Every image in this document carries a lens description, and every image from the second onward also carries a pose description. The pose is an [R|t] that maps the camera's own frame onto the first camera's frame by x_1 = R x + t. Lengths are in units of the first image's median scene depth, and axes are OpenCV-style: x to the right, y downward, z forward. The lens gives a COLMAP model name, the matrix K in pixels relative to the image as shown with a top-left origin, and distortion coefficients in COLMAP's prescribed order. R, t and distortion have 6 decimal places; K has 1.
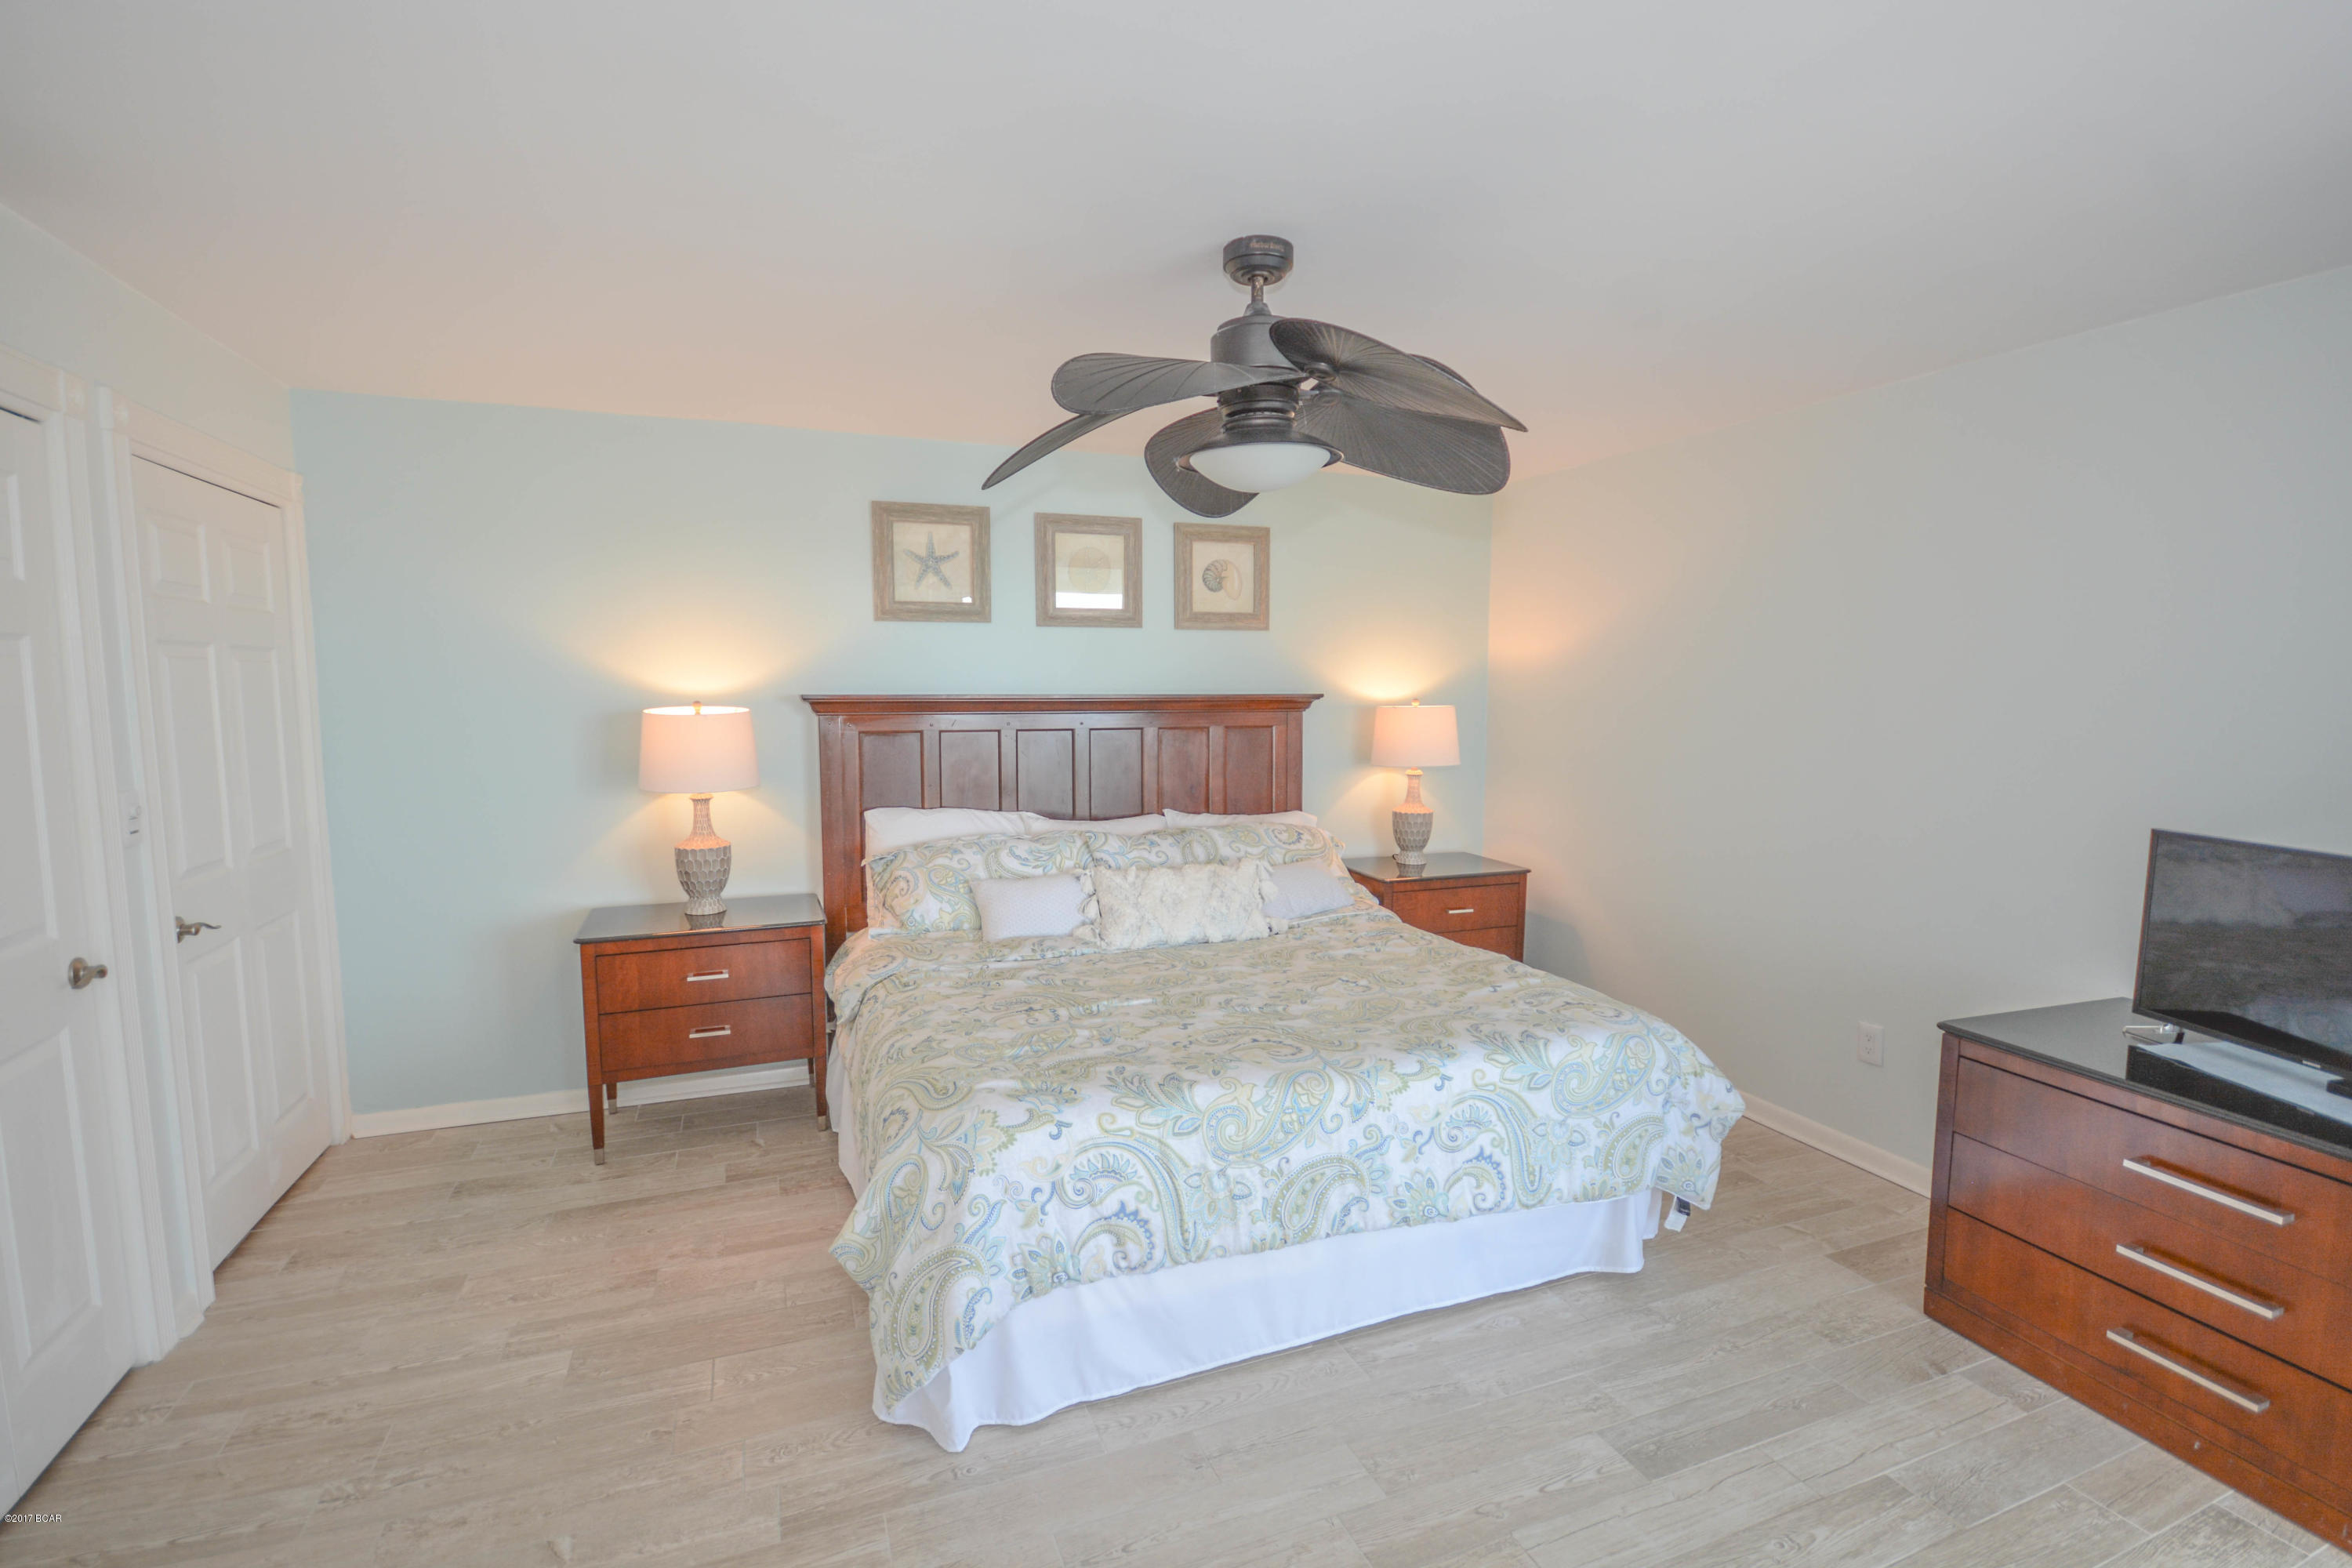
lens RADIAL K [[1070.7, 0, 1167.0], [0, 1070.7, 786.6], [0, 0, 1]] dist [-0.000059, -0.000535]
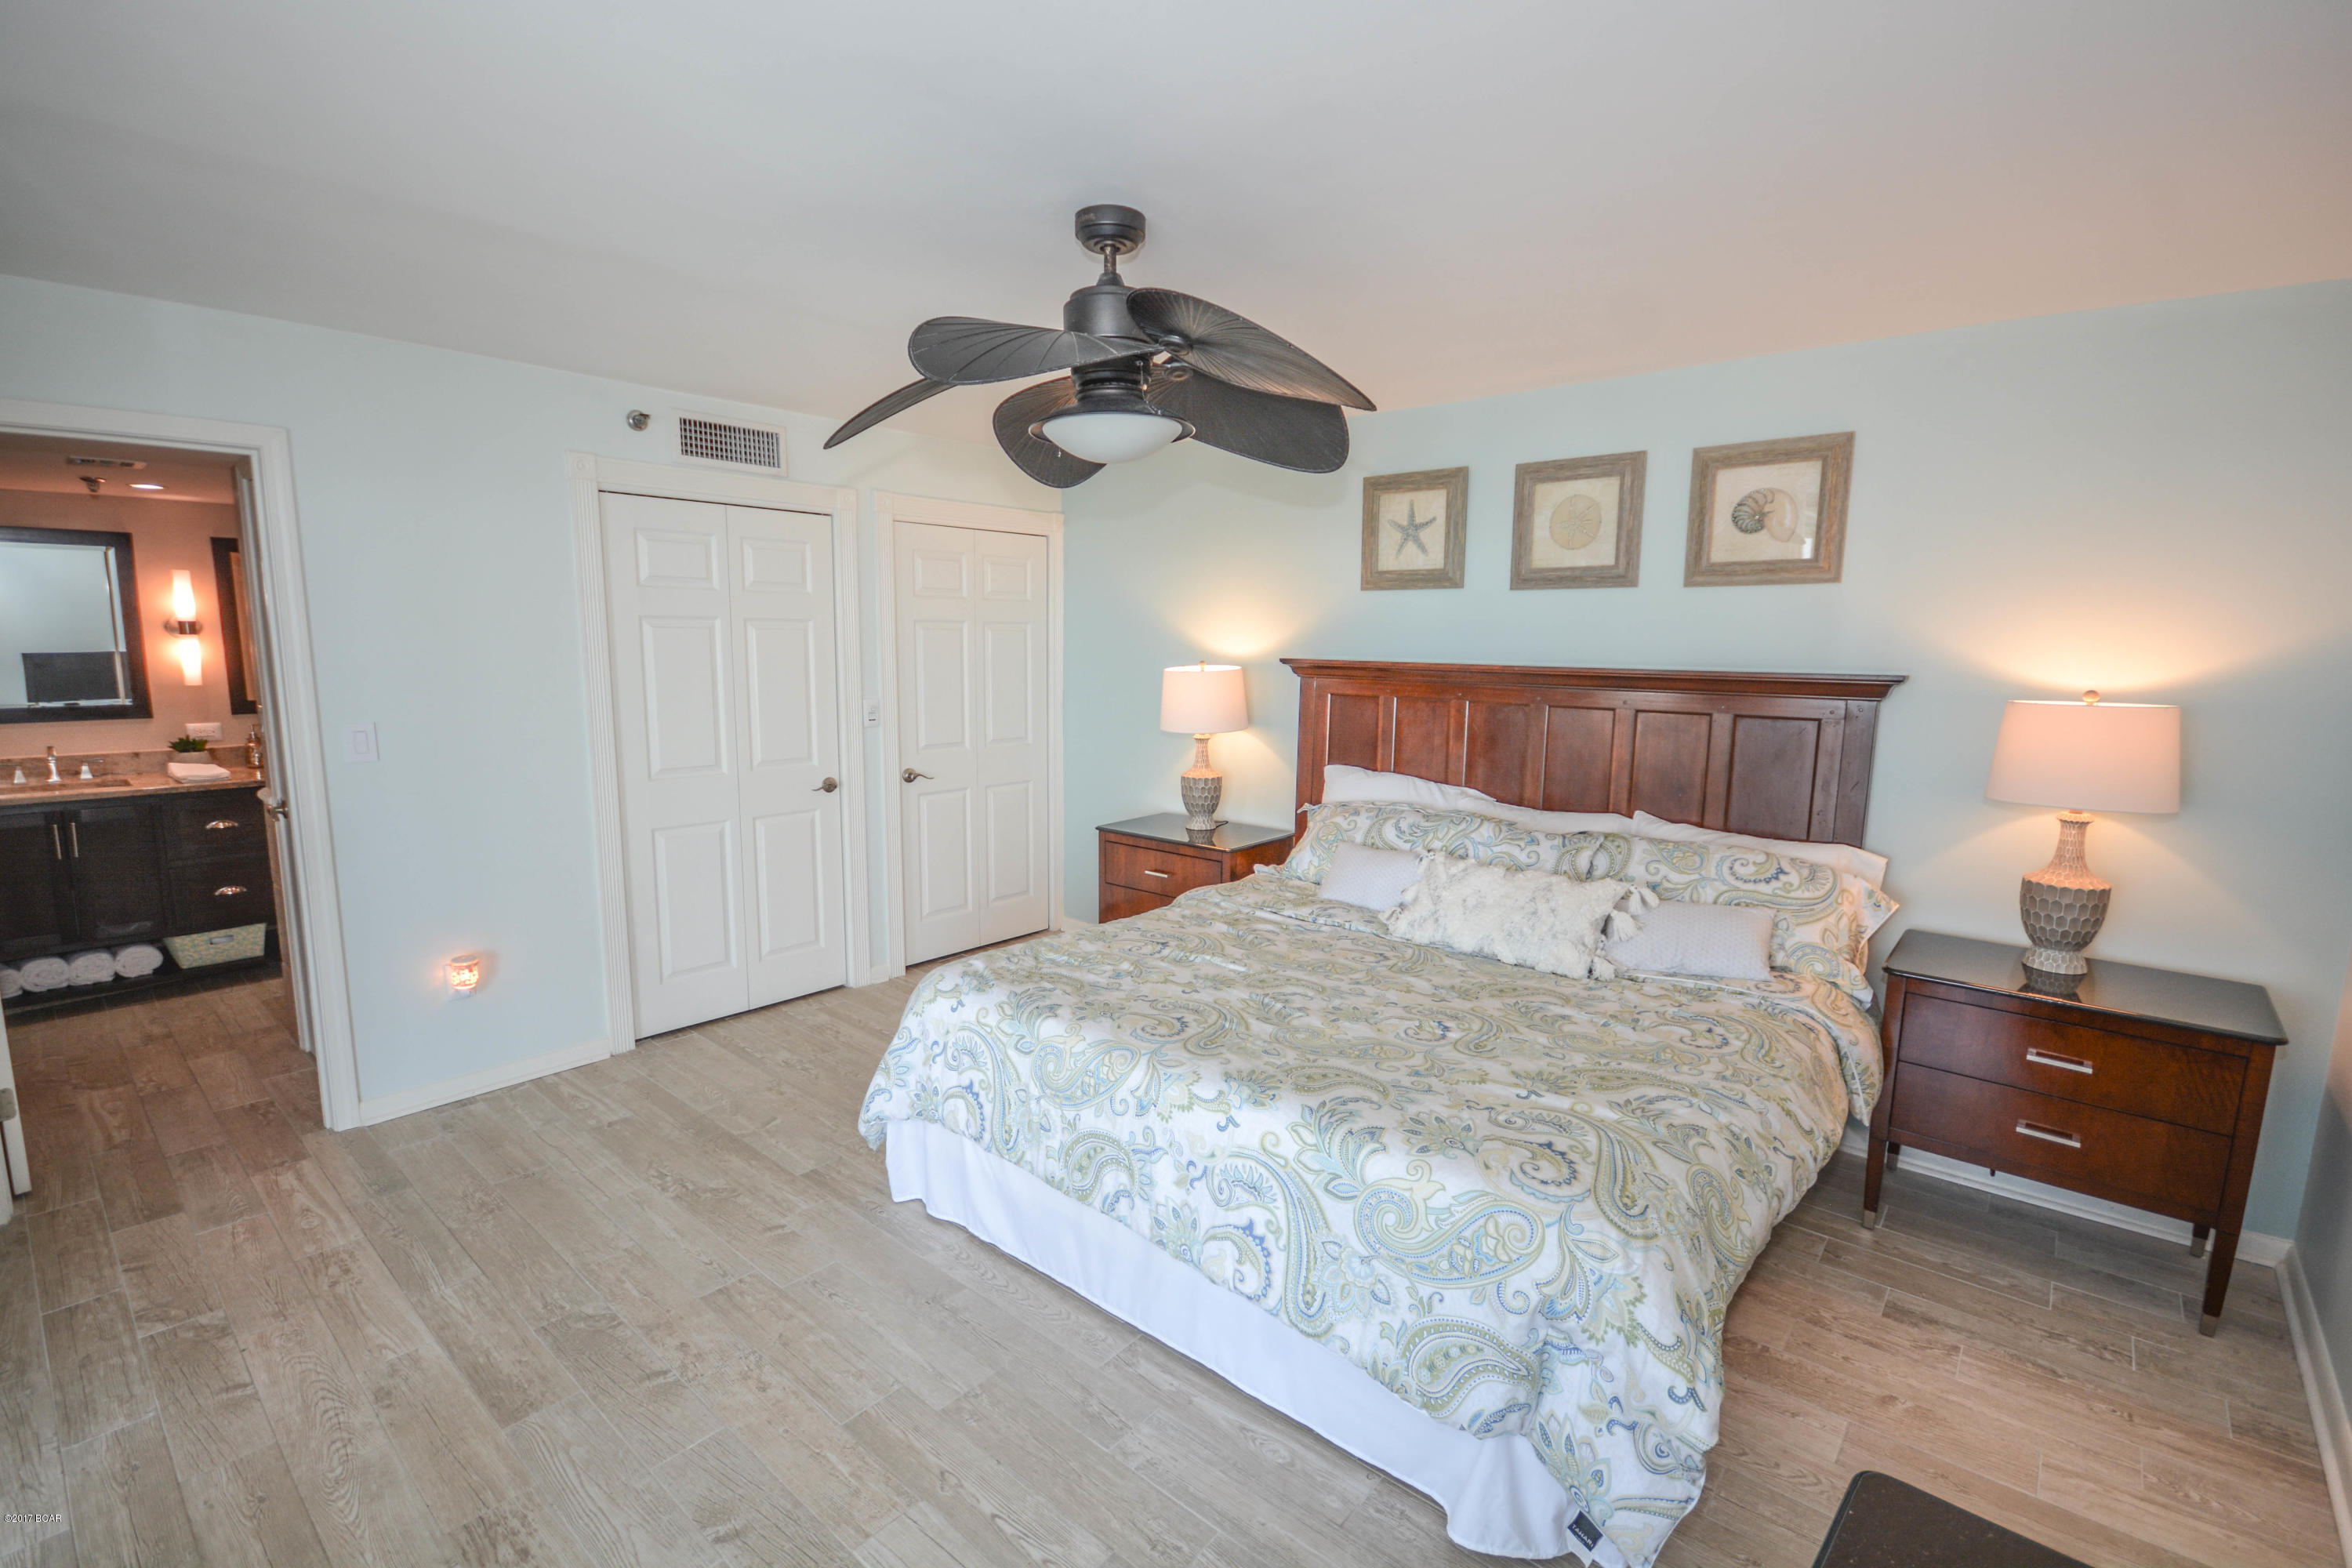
lens RADIAL K [[1052.4, 0, 1167.4], [0, 1052.4, 789.3], [0, 0, 1]] dist [0.000832, -0.000078]
pose [[0.466456, 0.132236, -0.874604, 0.852537], [-0.097561, 0.990421, 0.097714, -0.061926], [0.879148, 0.039748, 0.474889, 0.495527]]
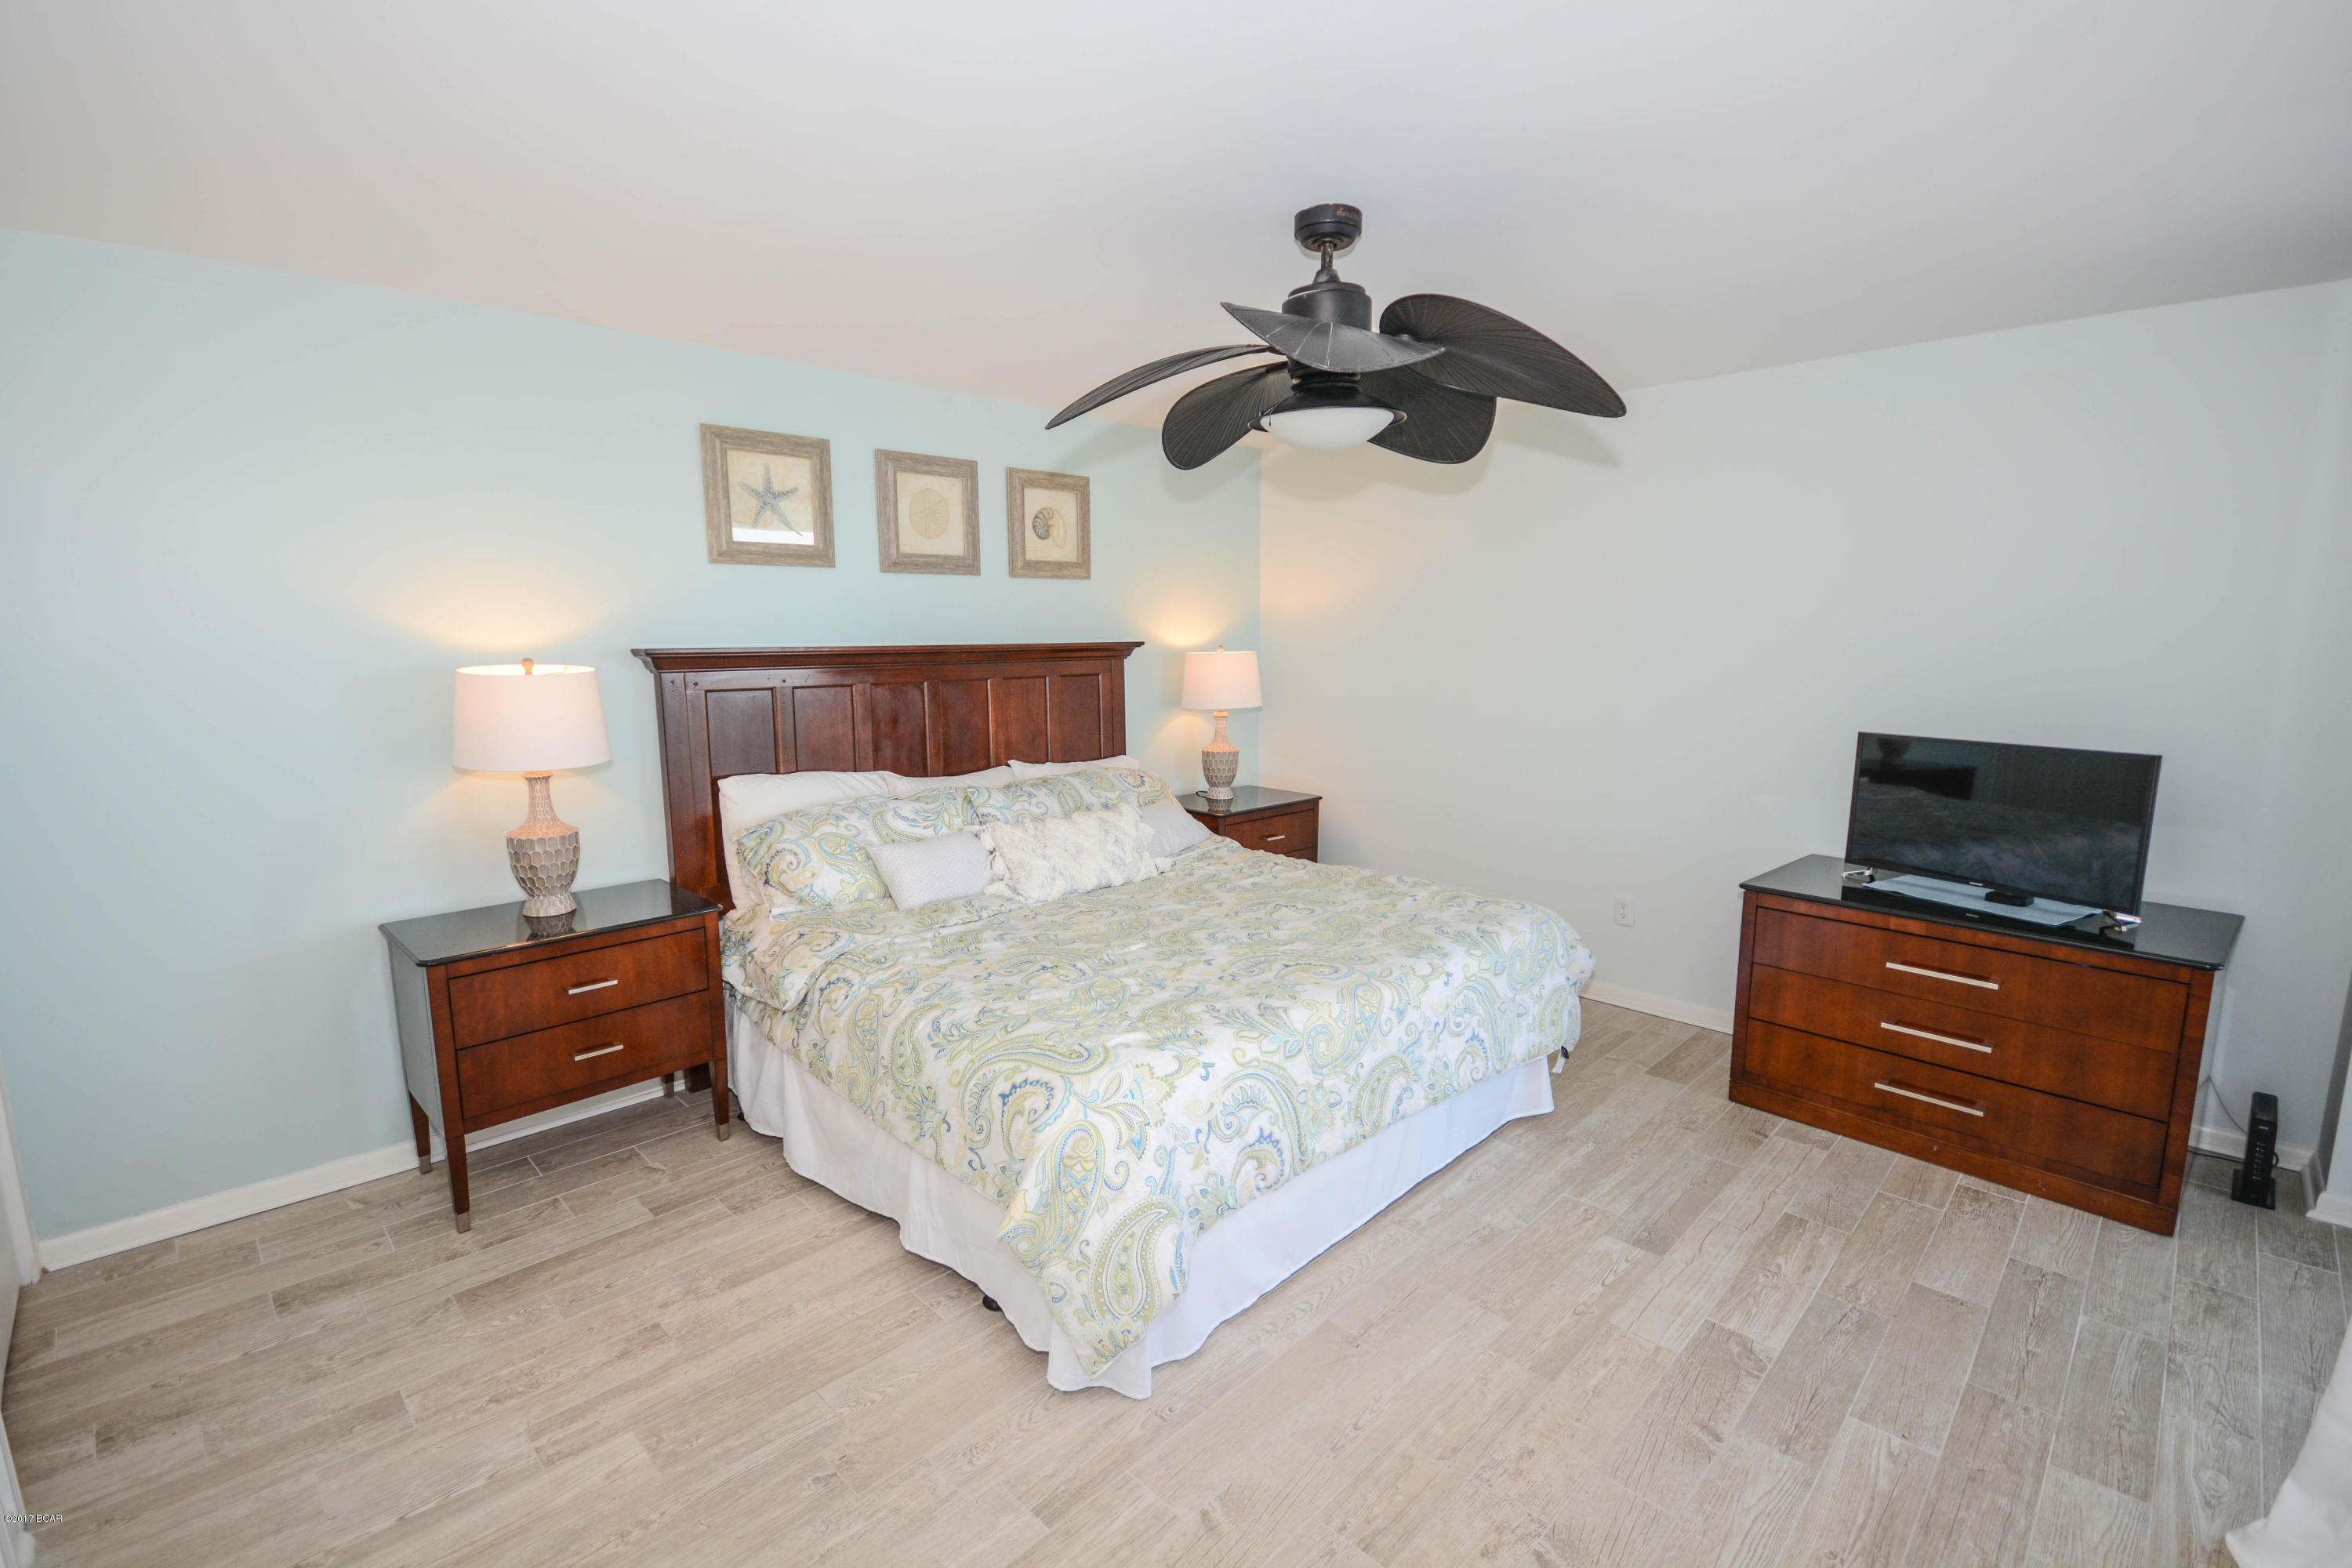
lens RADIAL K [[1052.4, 0, 1167.4], [0, 1052.4, 789.3], [0, 0, 1]] dist [0.000832, -0.000078]
pose [[0.915772, -0.065984, 0.396243, -0.414605], [0.044741, 0.997034, 0.062628, -0.011166], [-0.399200, -0.039624, 0.916007, 0.079799]]
